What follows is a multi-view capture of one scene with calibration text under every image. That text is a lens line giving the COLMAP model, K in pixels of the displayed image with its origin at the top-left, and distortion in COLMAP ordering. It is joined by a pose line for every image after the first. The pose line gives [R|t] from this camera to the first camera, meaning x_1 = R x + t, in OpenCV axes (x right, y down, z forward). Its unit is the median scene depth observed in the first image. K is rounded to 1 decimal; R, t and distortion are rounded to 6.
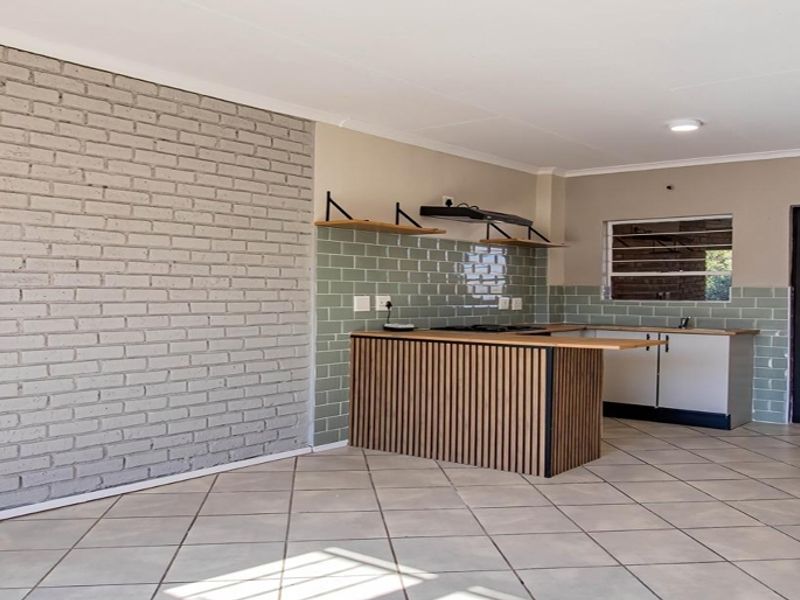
lens RADIAL K [[619.1, 0, 400.0], [0, 619.1, 300.0], [0, 0, 1]] dist [0.083321, -0.101716]
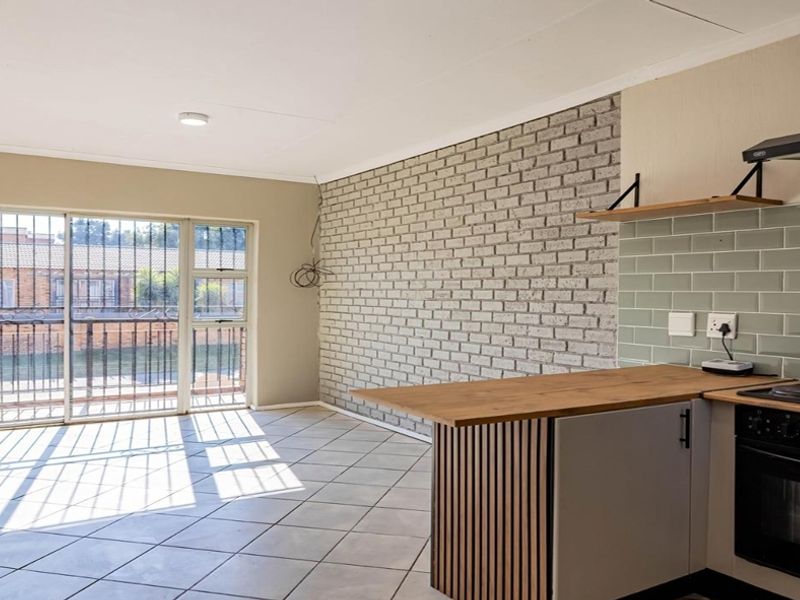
lens RADIAL K [[752.1, 0, 400.0], [0, 752.1, 300.0], [0, 0, 1]] dist [-0.011627, -0.006048]
pose [[-0.275723, 0.004454, -0.961227, 0.940169], [-0.016809, 0.999814, 0.009455, -0.026875], [0.961090, 0.018764, -0.275597, 1.089809]]
